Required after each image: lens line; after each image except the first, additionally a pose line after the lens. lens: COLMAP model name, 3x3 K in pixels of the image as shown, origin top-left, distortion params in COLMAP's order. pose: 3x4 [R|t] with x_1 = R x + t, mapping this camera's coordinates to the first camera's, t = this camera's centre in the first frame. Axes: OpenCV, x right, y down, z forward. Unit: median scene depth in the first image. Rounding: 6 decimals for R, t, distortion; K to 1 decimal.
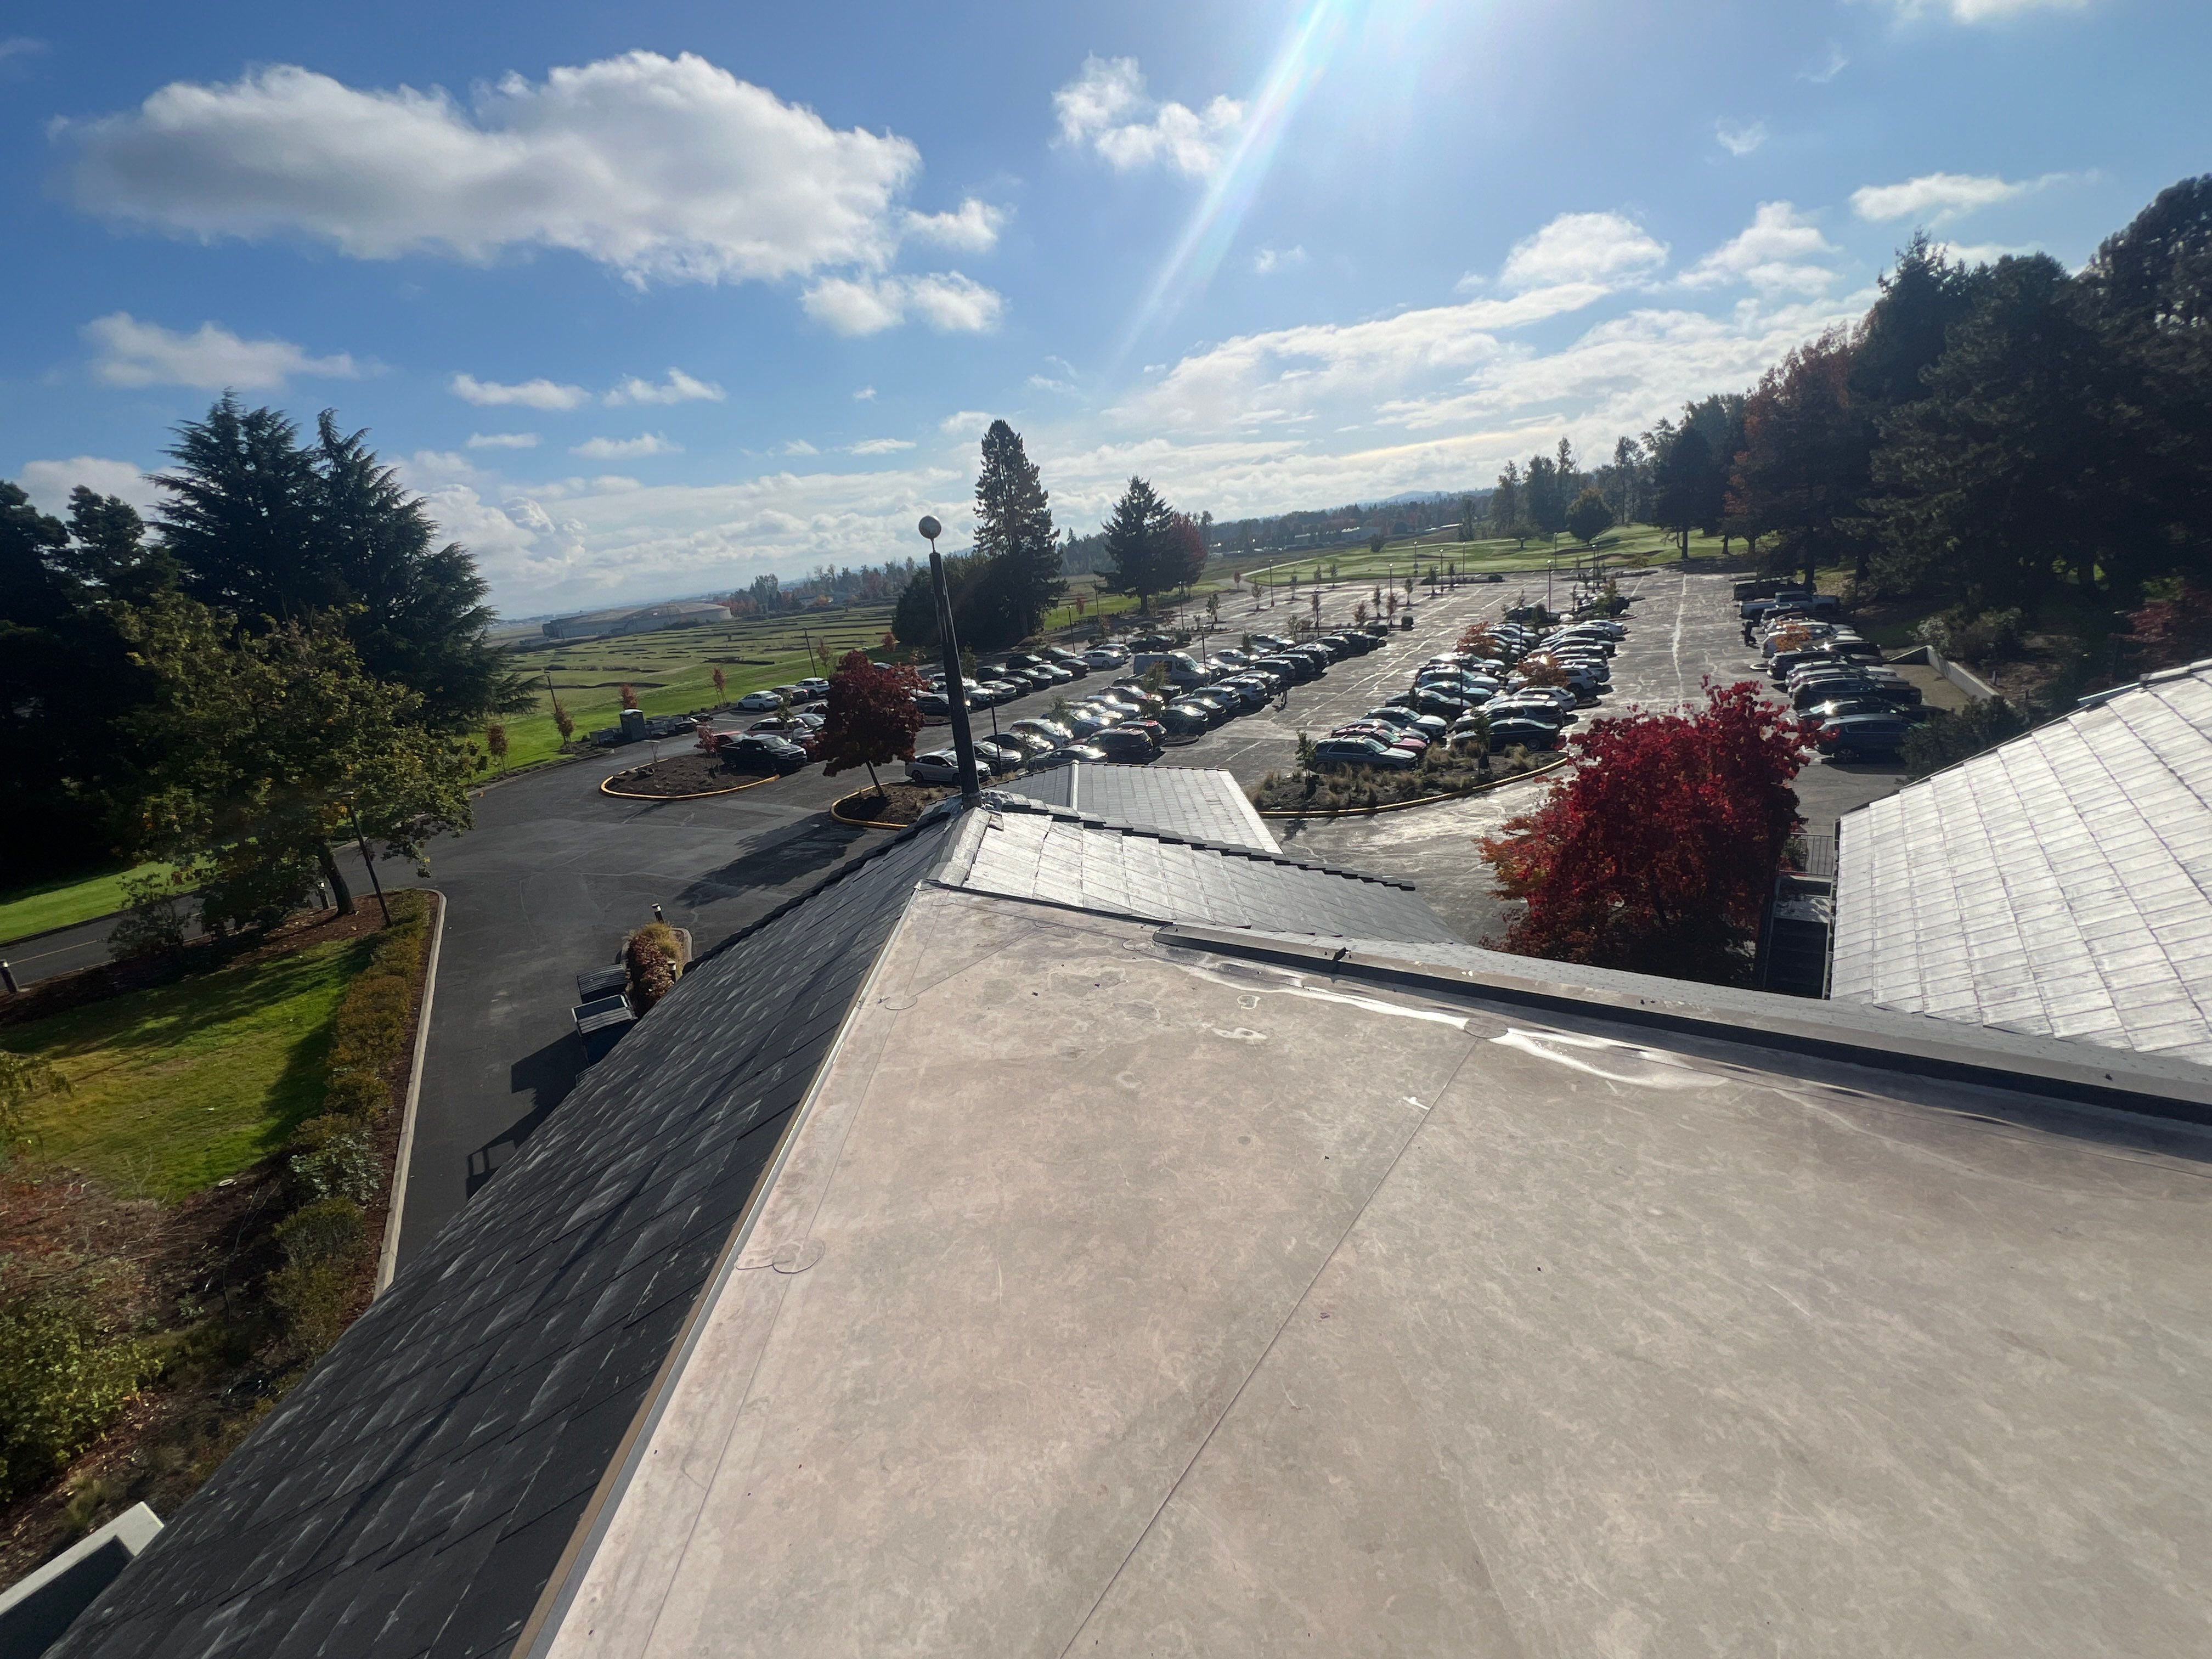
lens RADIAL K [[987.4, 0, 1106.0], [0, 987.4, 829.5], [0, 0, 1]] dist [-0.002240, -0.000023]
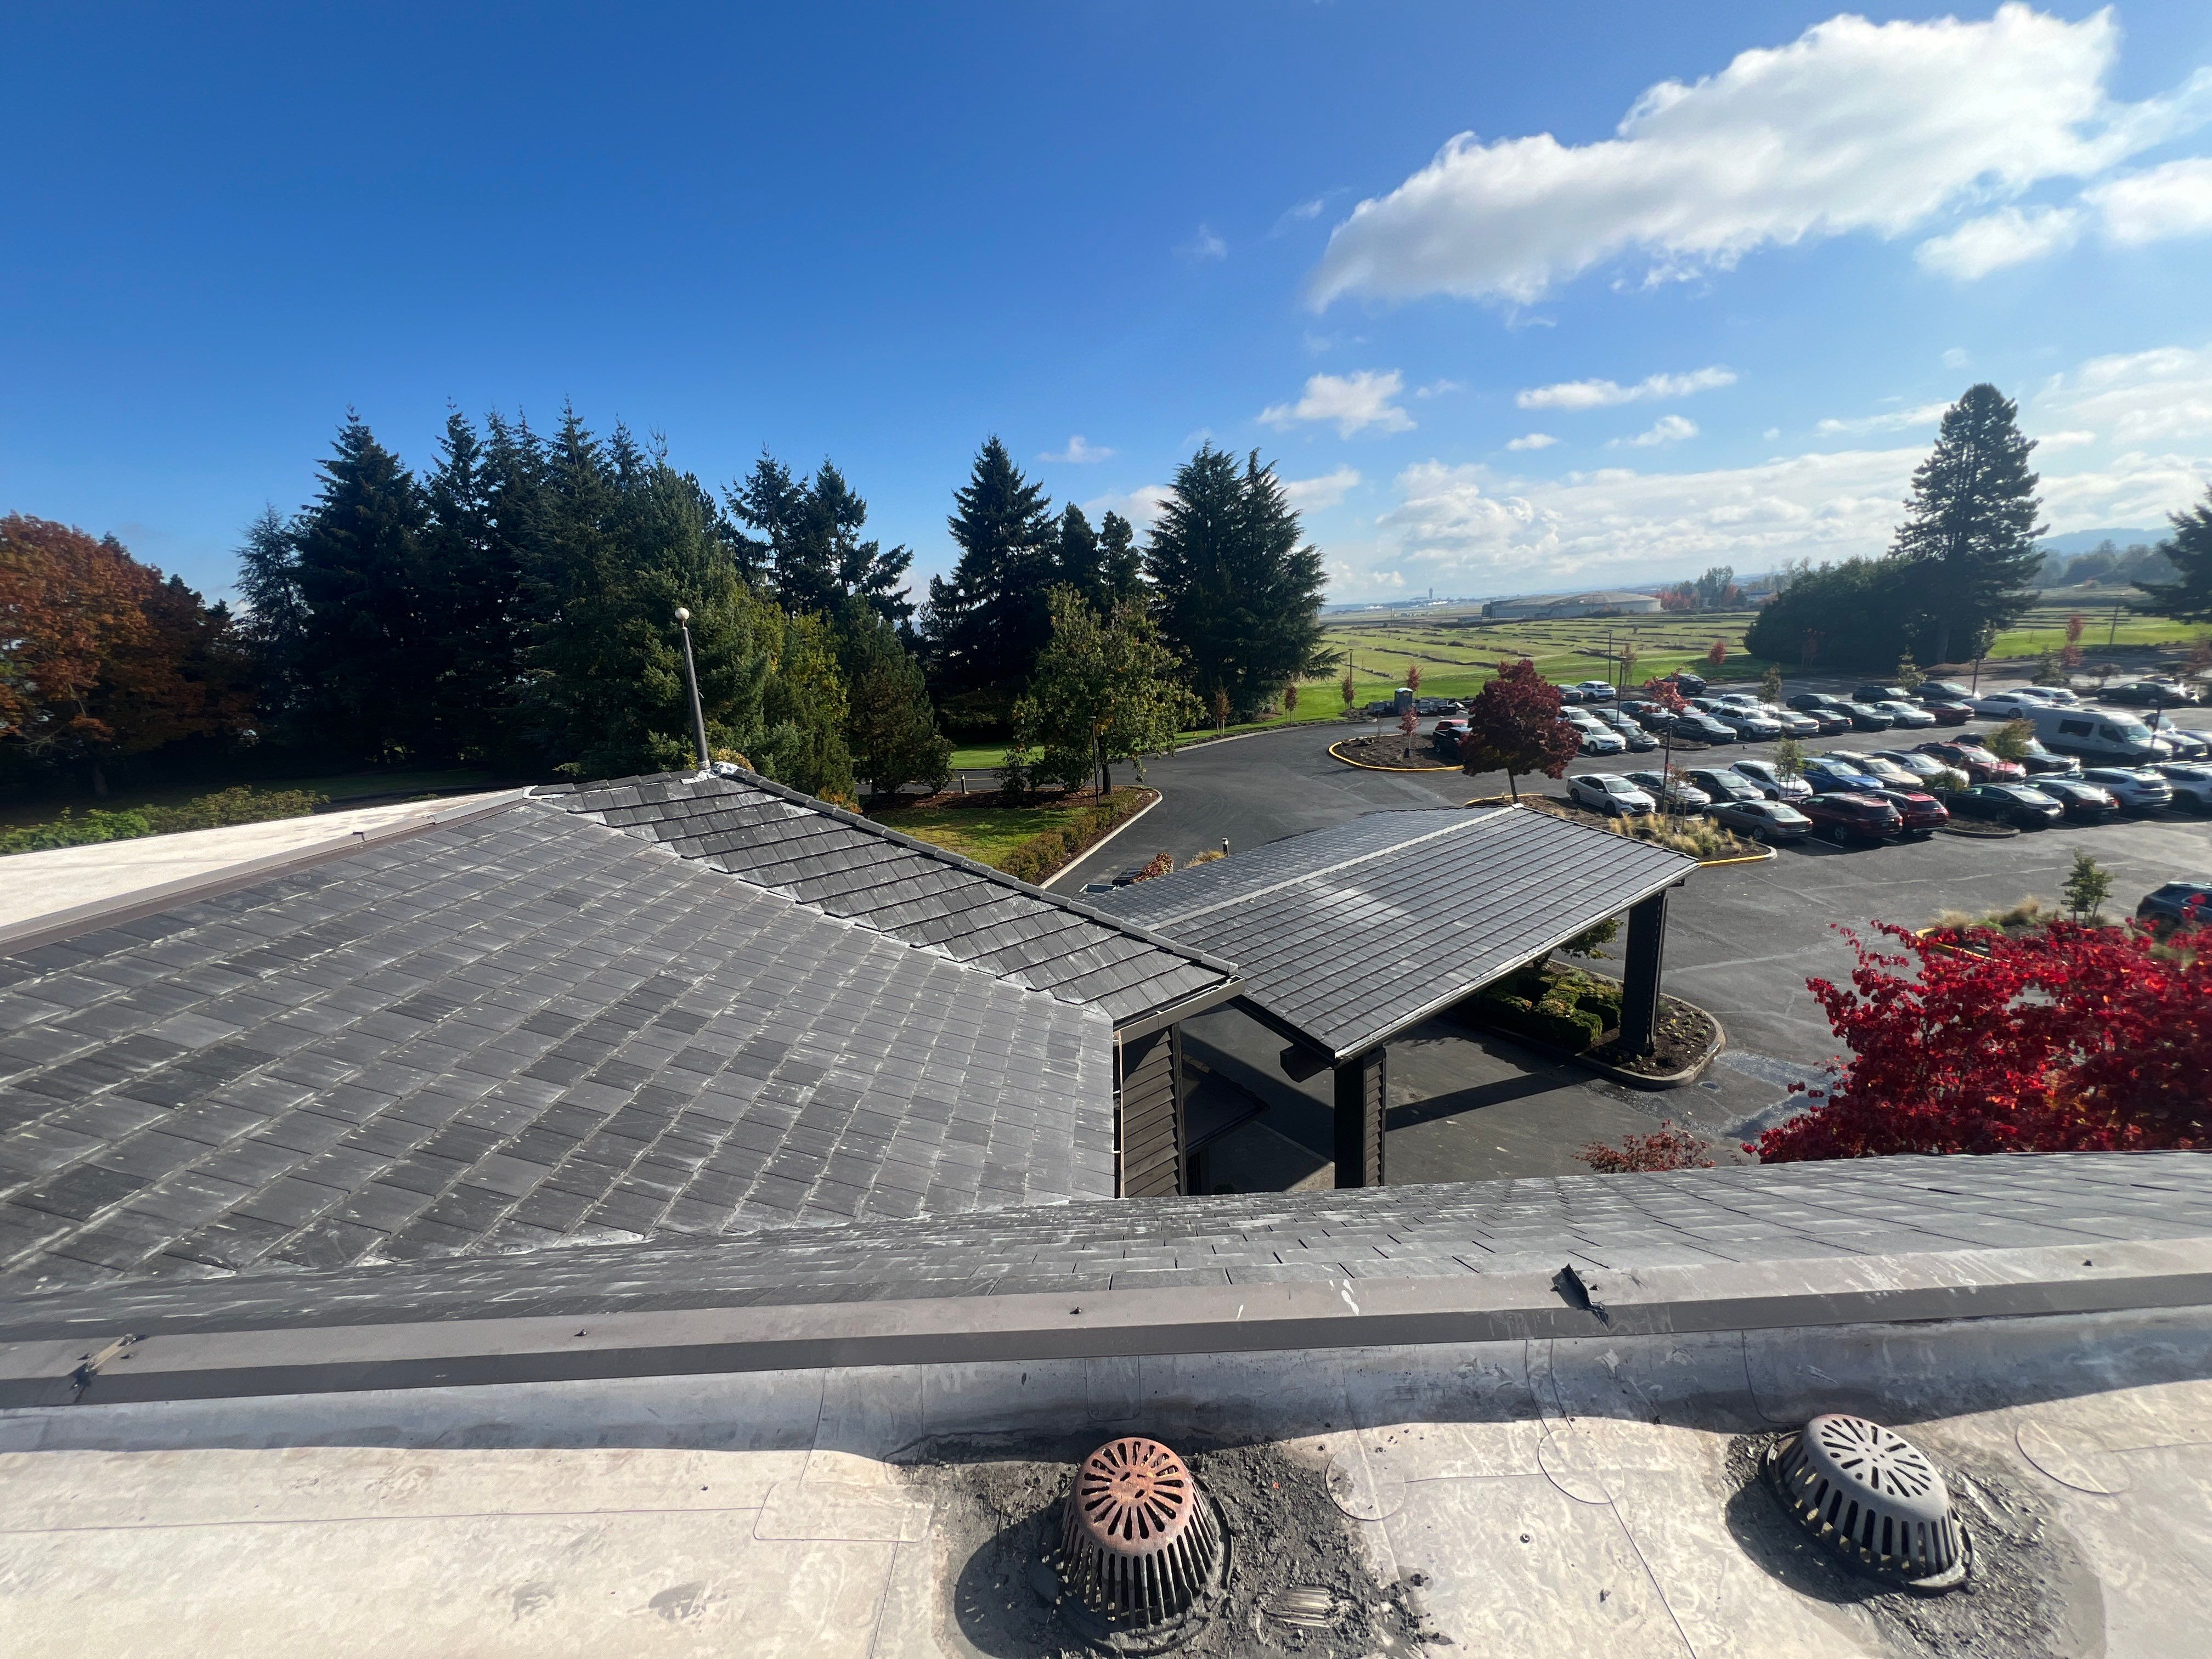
lens RADIAL K [[903.5, 0, 1106.0], [0, 903.5, 829.5], [0, 0, 1]] dist [-0.001154, 0.000020]
pose [[0.589076, 0.252047, -0.767764, 0.118702], [-0.222766, 0.963948, 0.145532, -0.024037], [0.776766, 0.085302, 0.623986, 0.043024]]
